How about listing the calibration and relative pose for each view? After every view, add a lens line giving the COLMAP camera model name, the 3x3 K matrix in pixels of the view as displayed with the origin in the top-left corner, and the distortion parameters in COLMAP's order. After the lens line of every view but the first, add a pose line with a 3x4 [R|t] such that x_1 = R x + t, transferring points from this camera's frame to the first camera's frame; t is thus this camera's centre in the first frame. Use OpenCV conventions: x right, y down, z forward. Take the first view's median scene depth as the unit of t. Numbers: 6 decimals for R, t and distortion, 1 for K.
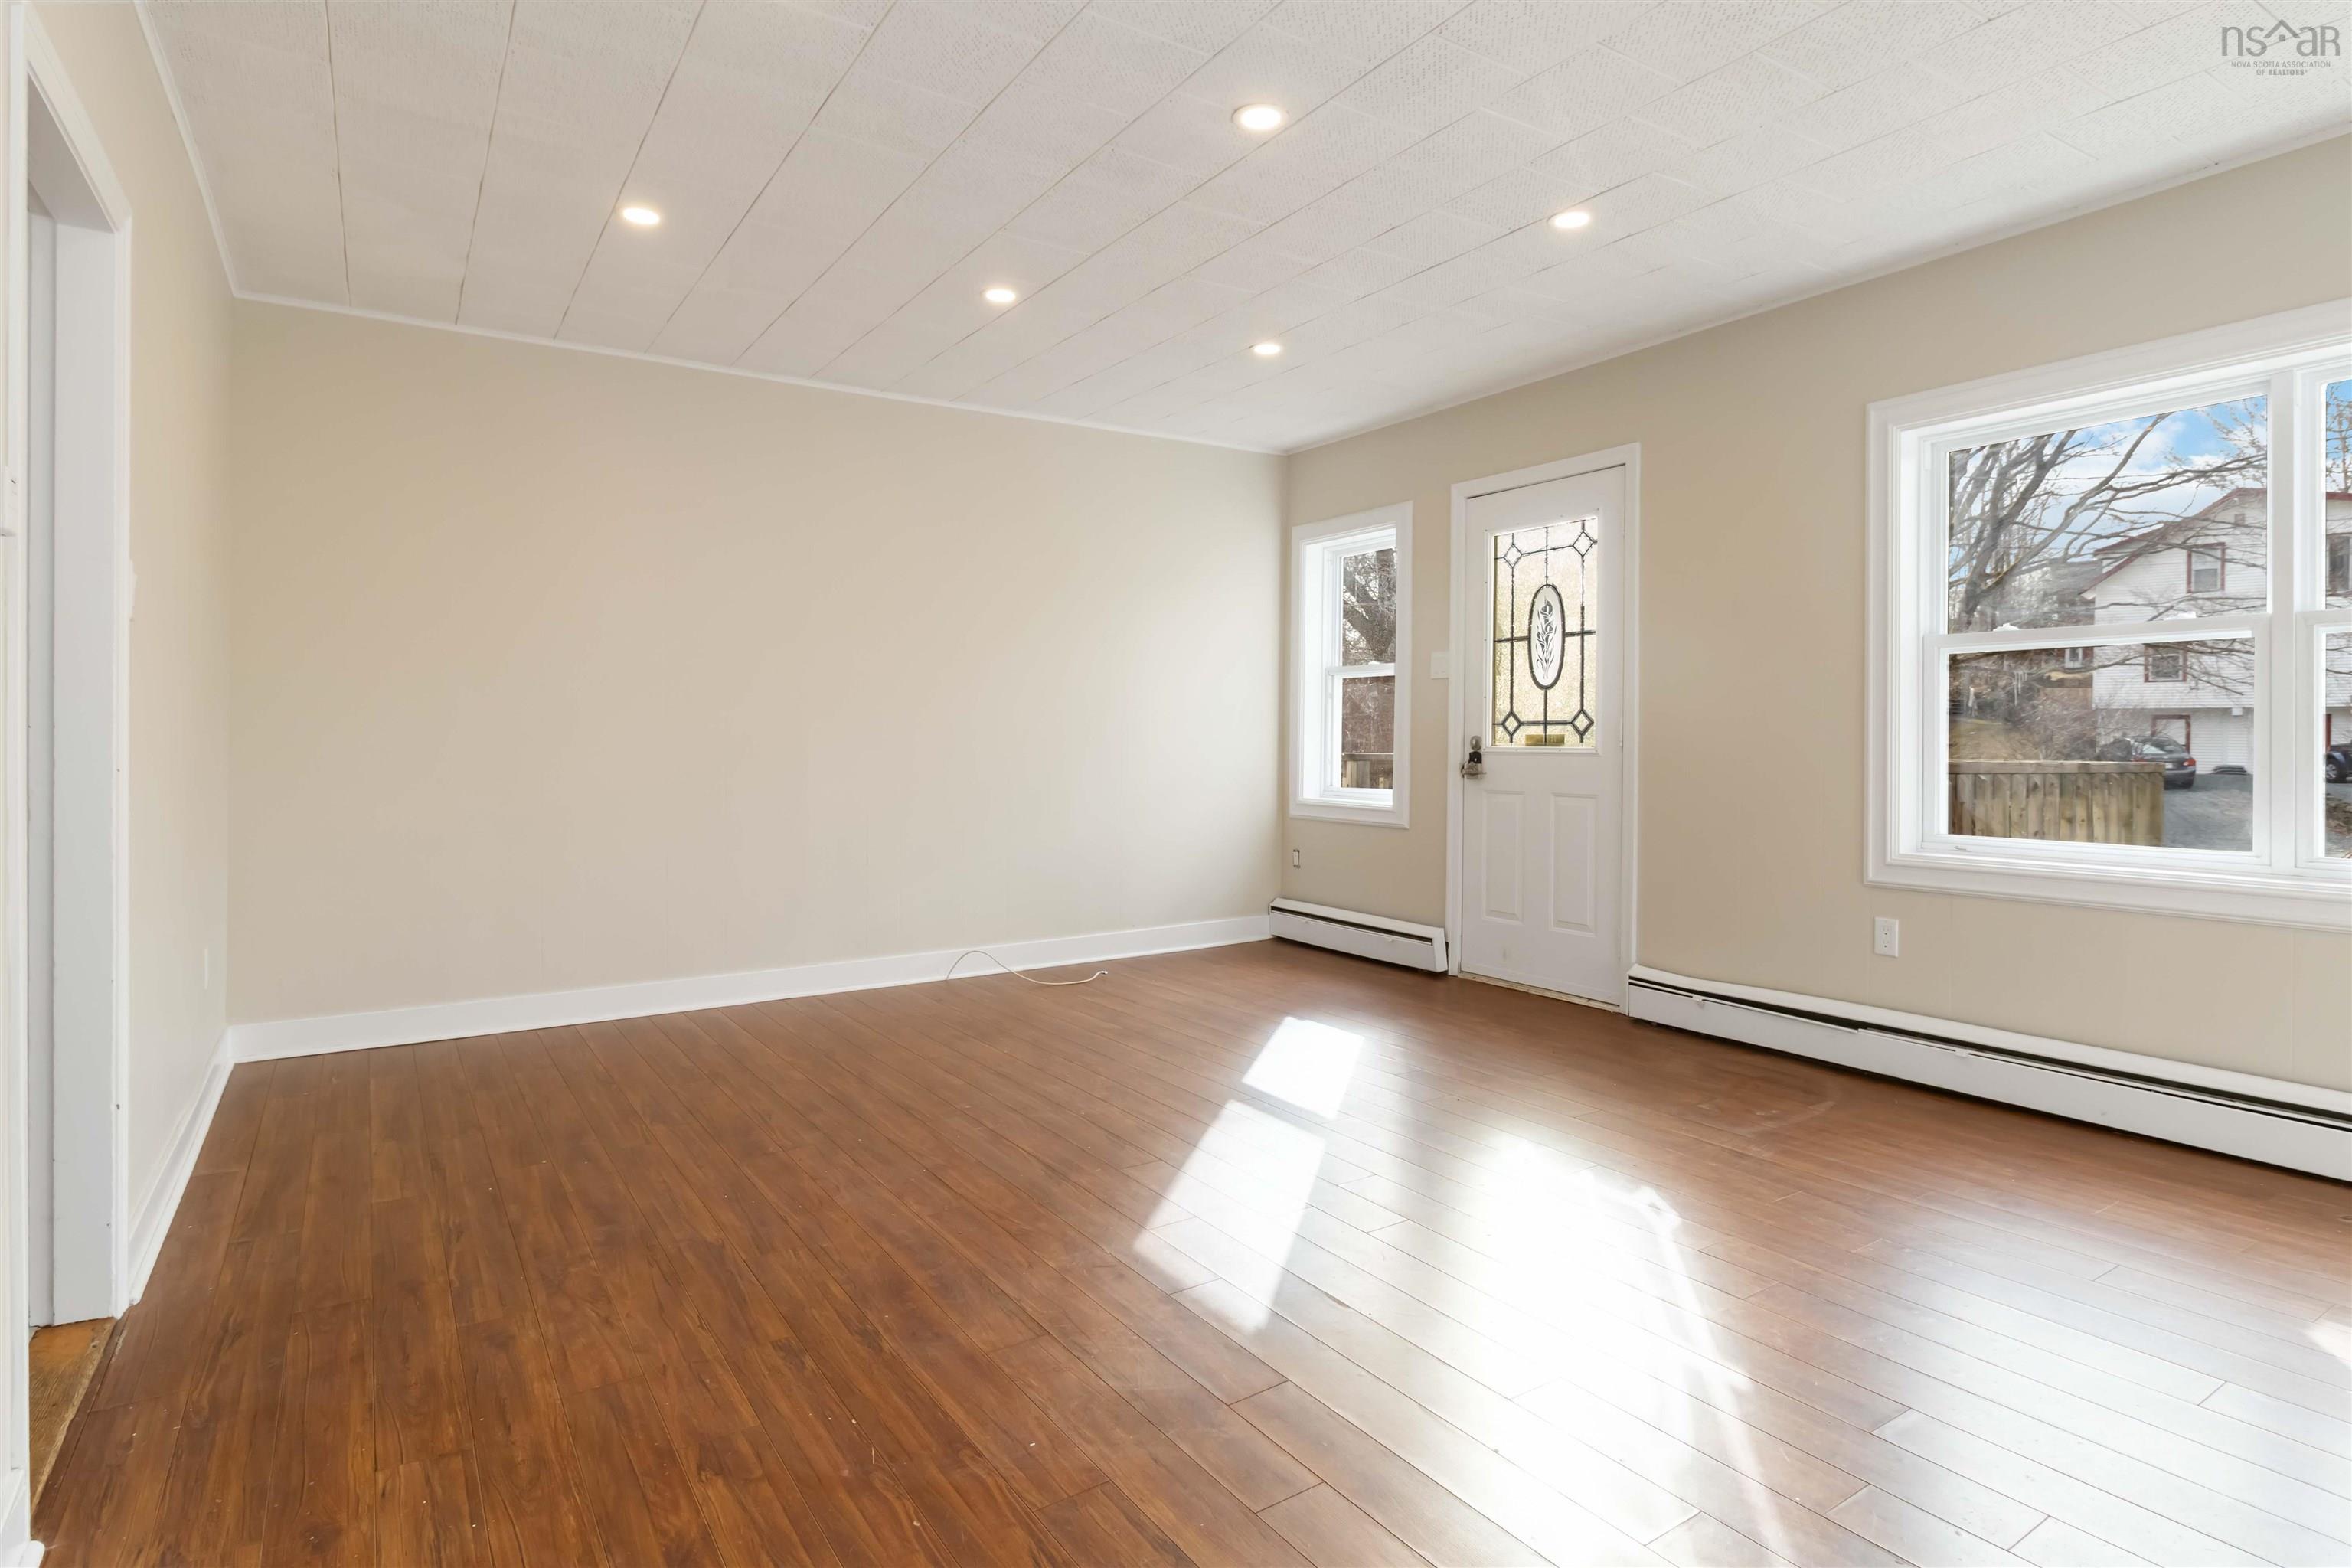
lens RADIAL K [[1228.8, 0, 1183.7], [0, 1228.8, 748.6], [0, 0, 1]] dist [0.001013, -0.001648]
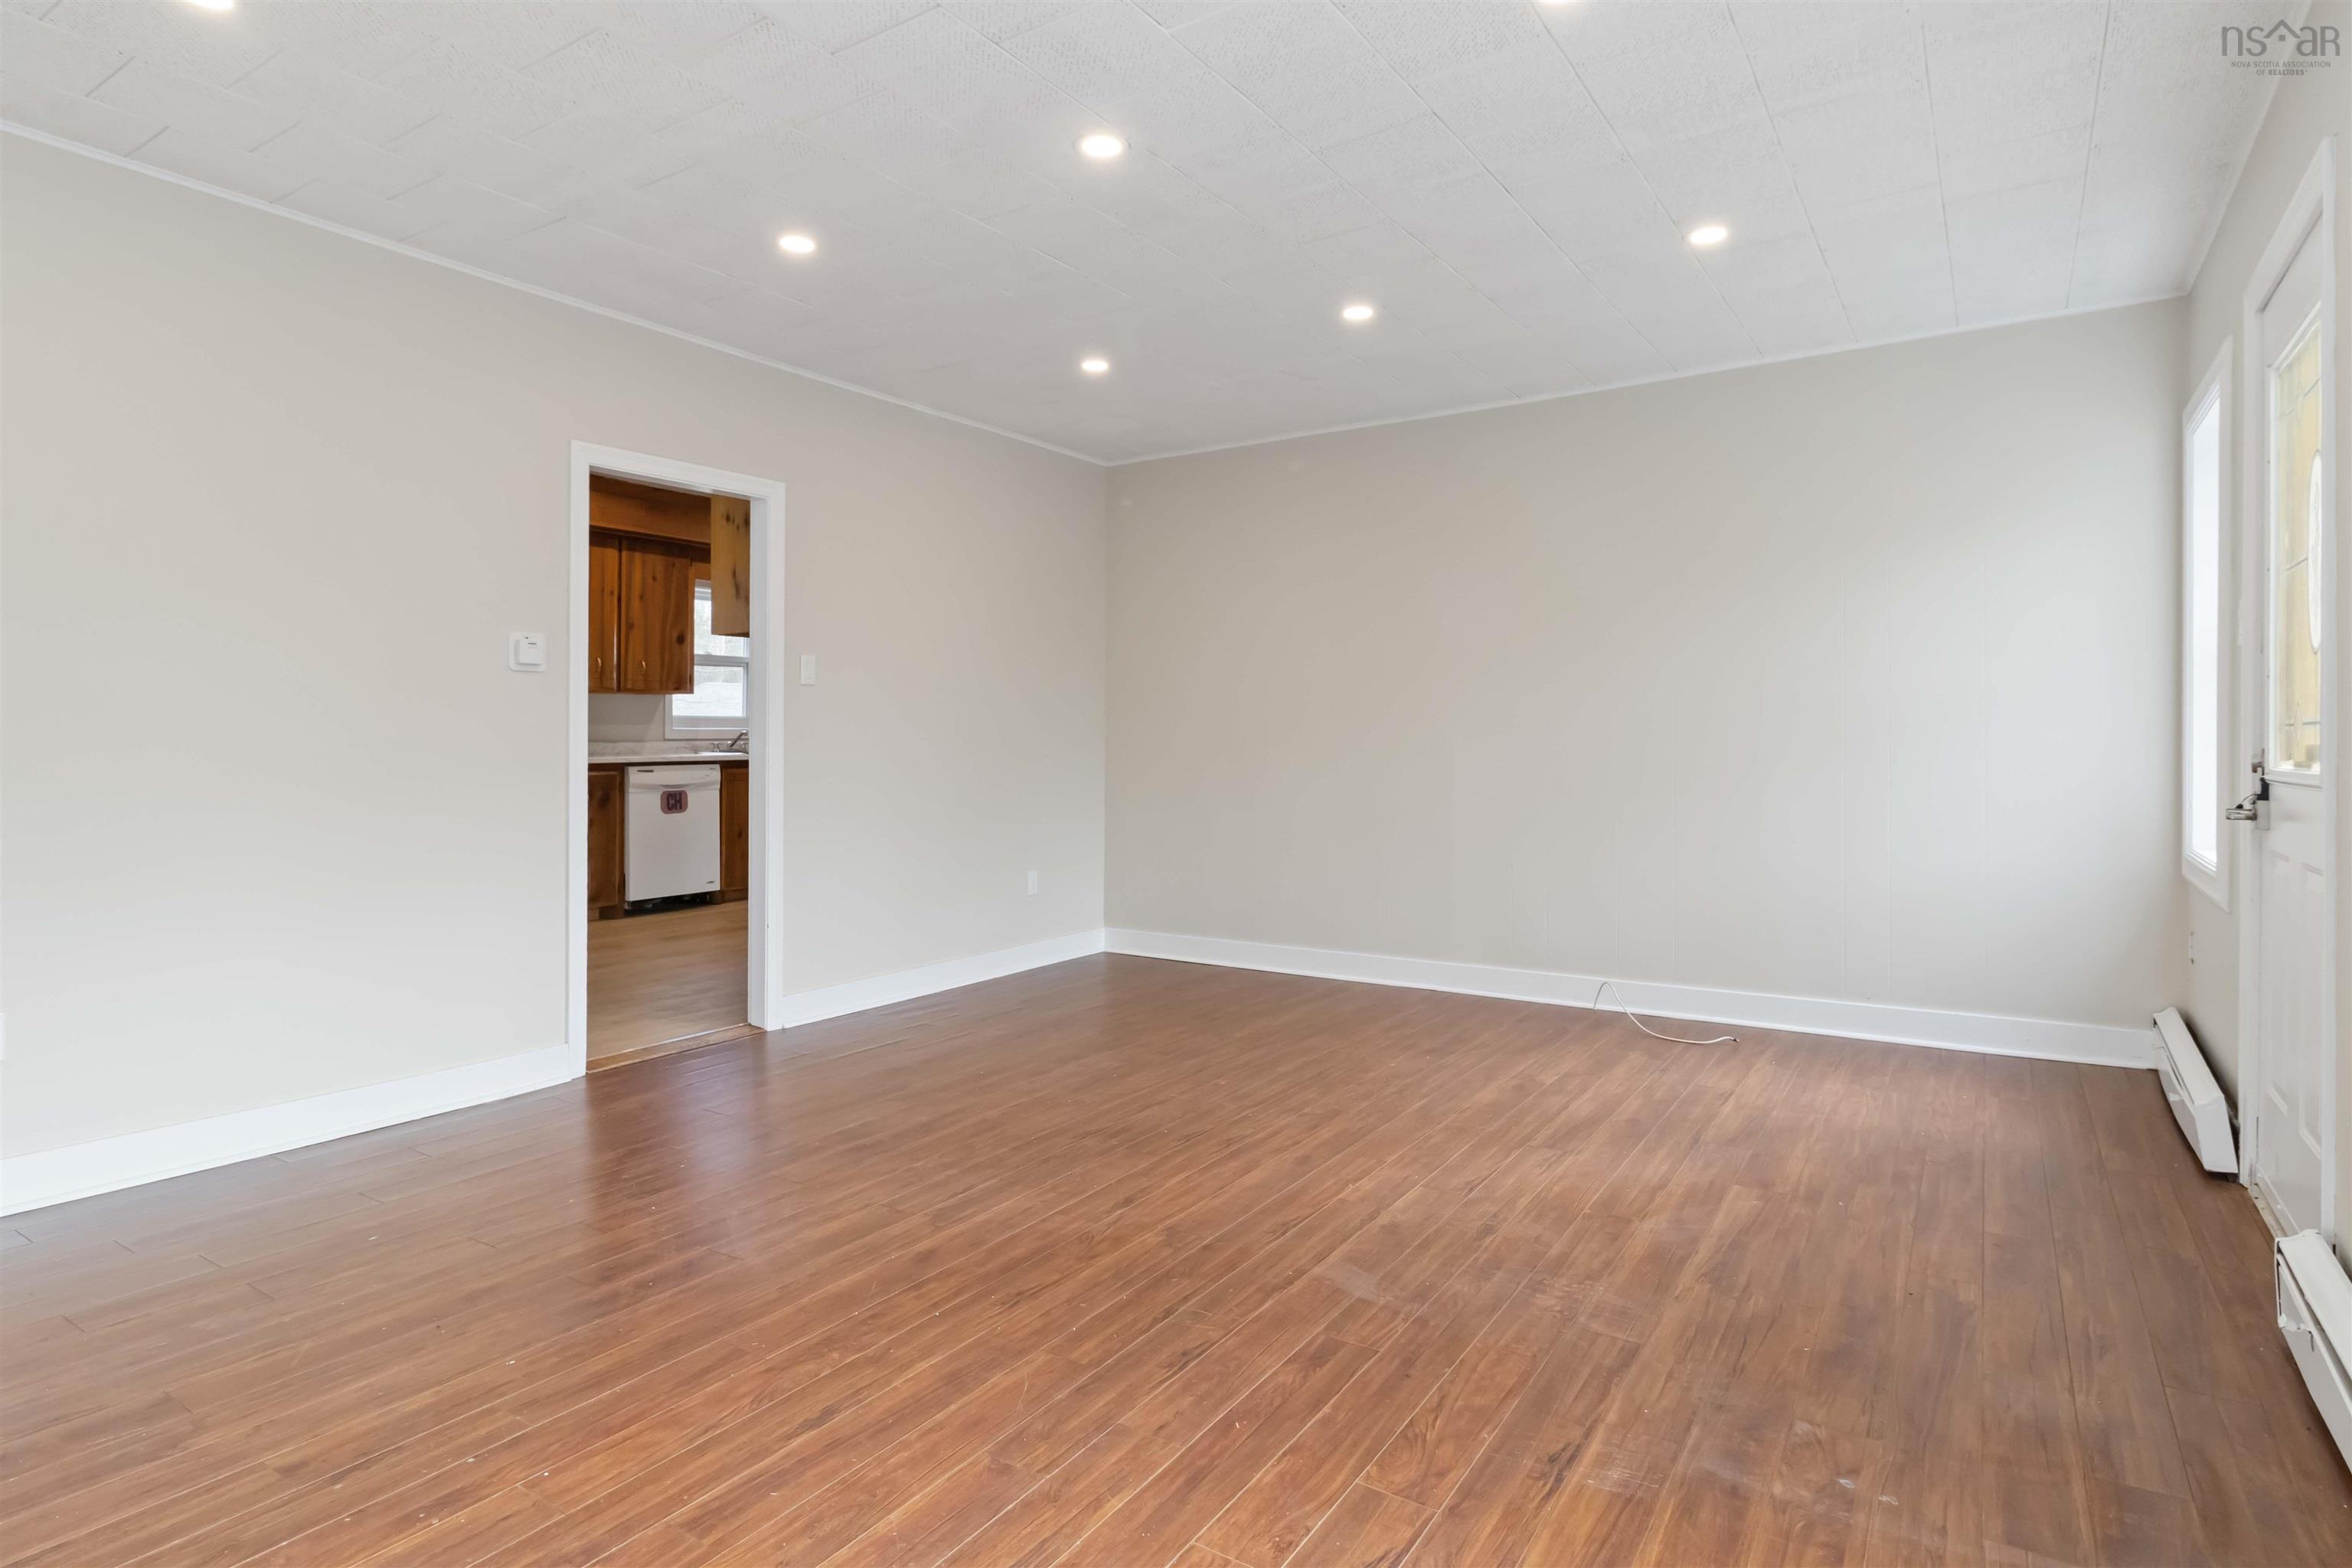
lens RADIAL K [[1228.8, 0, 1183.7], [0, 1228.8, 748.6], [0, 0, 1]] dist [0.001013, -0.001648]
pose [[0.394315, 0.004464, -0.918964, 0.908915], [-0.011264, 0.999937, 0.000024, -0.008424], [0.918906, 0.010342, 0.394341, 0.587698]]
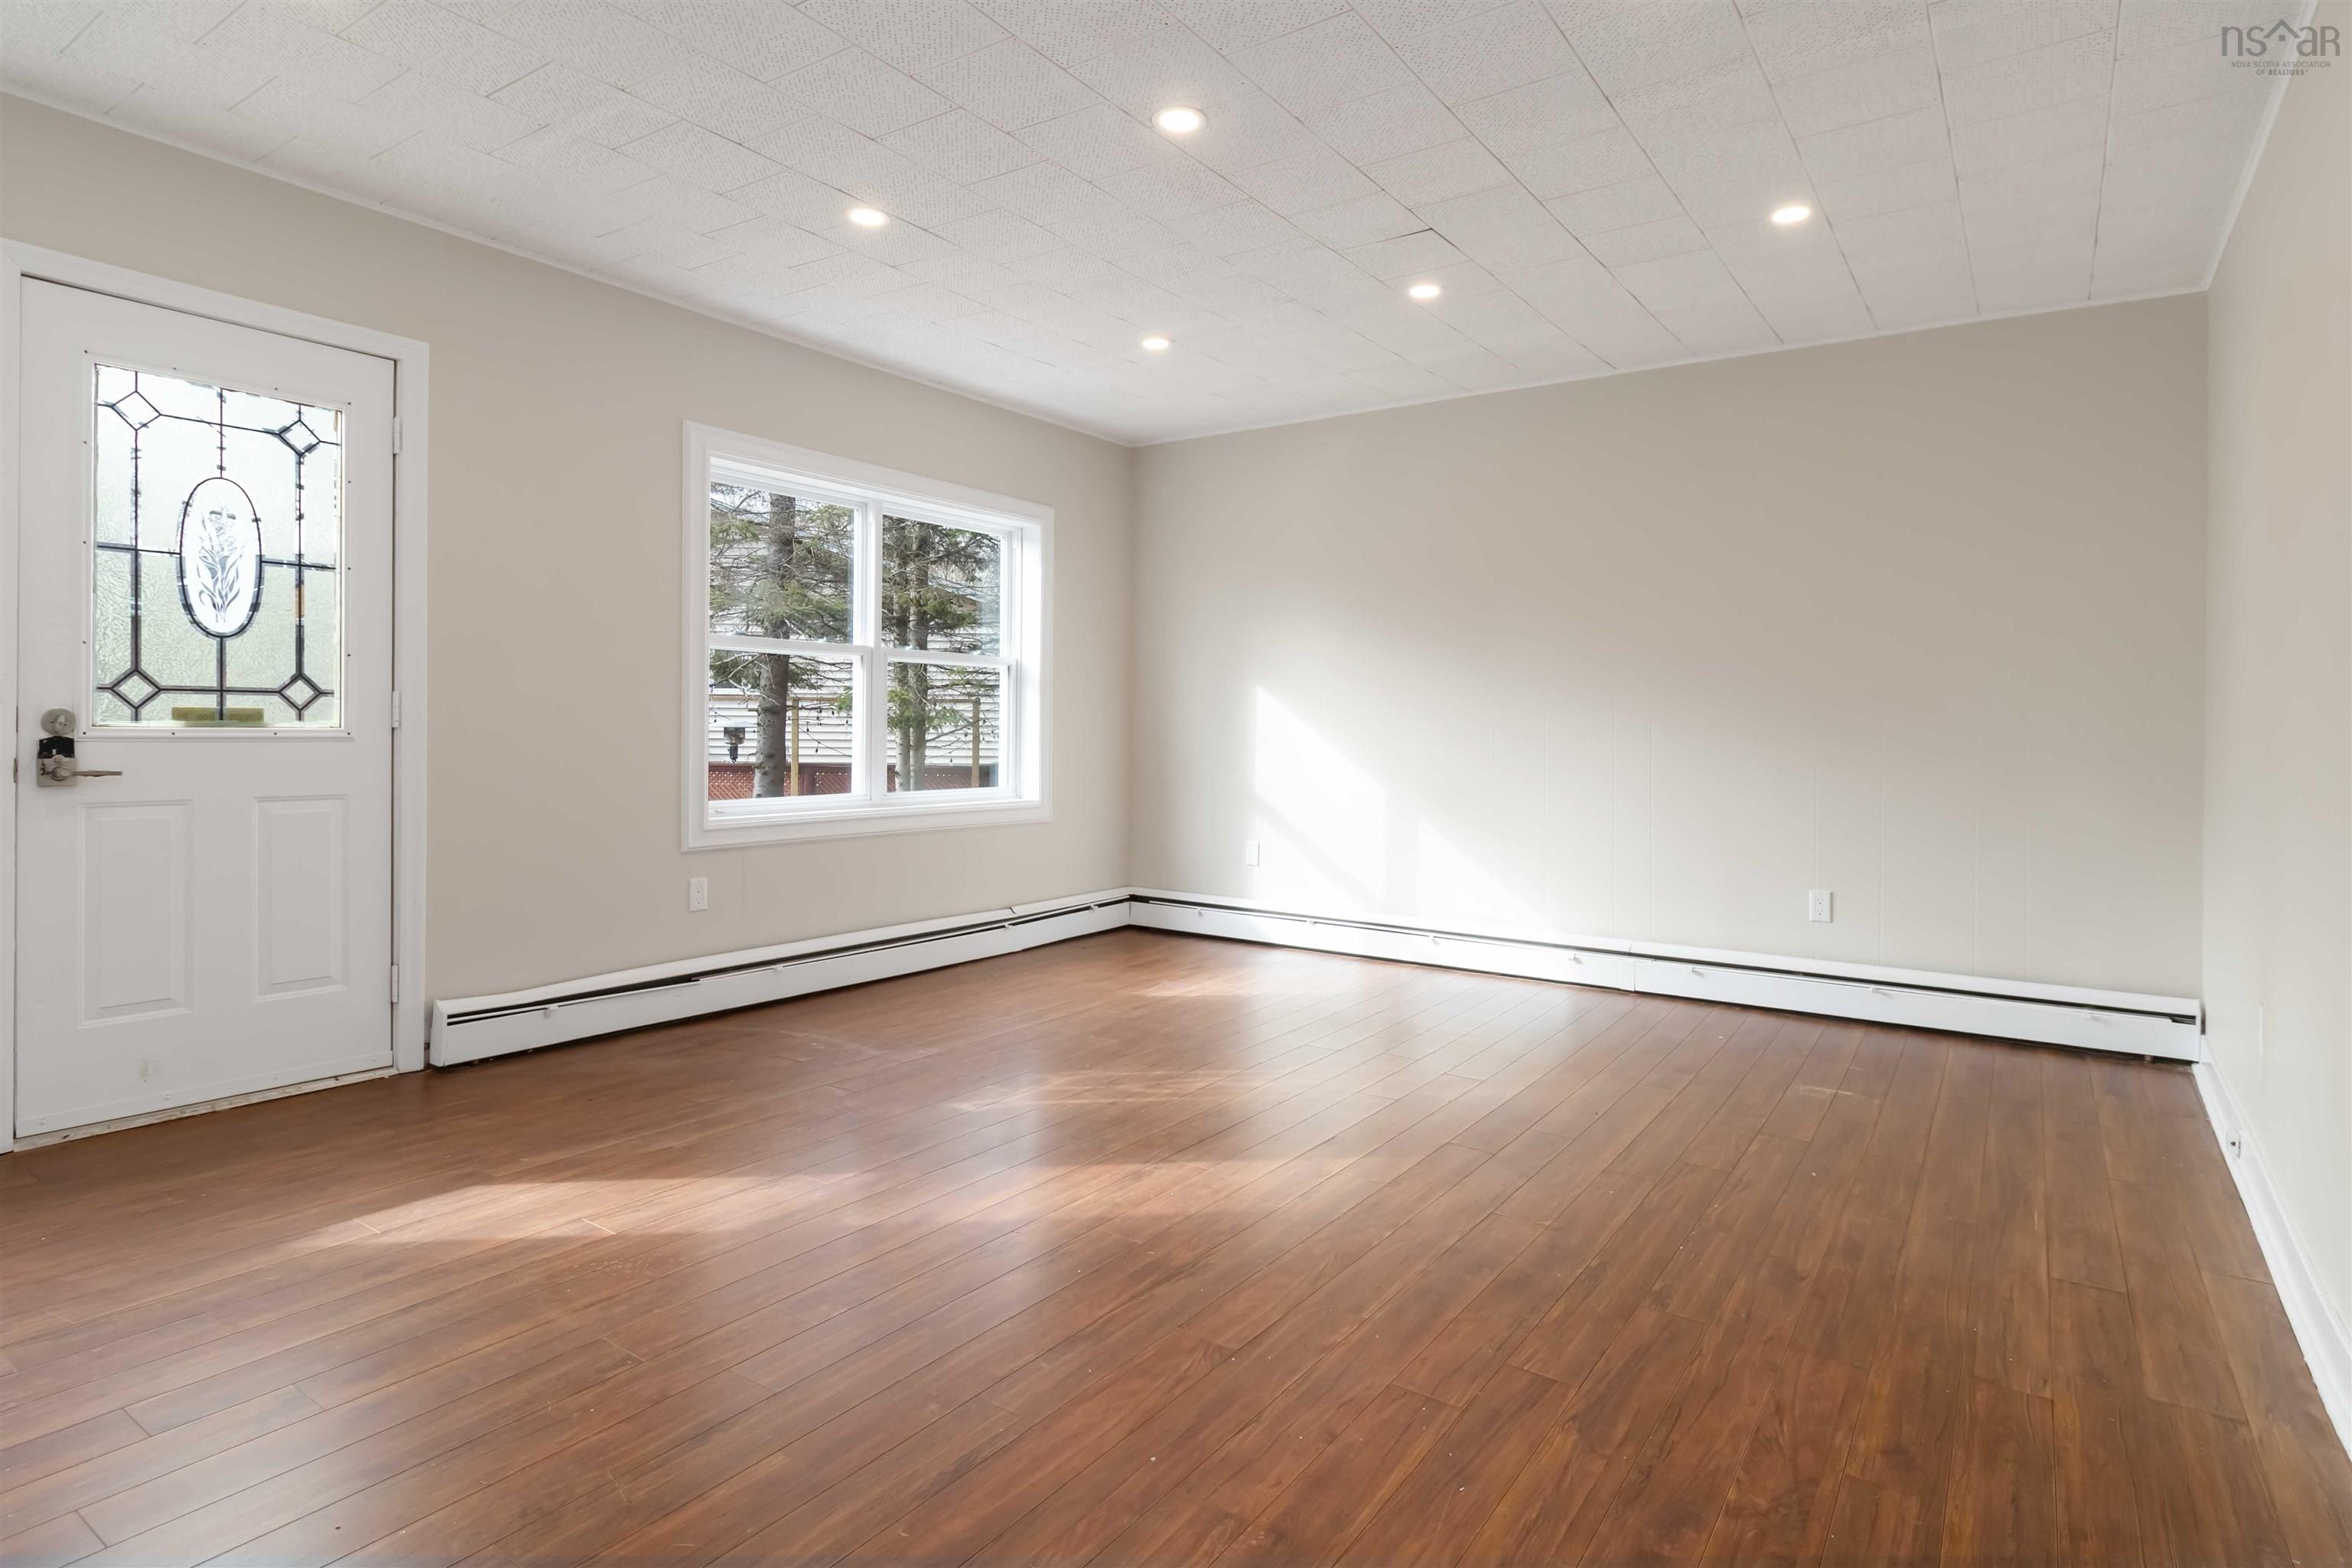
lens RADIAL K [[1232.4, 0, 1181.9], [0, 1232.4, 732.4], [0, 0, 1]] dist [0.003636, -0.000927]
pose [[-0.371389, -0.009762, 0.928426, -0.795242], [-0.004590, 0.999952, 0.008678, -0.010594], [-0.928466, -0.001038, -0.371416, 1.221979]]
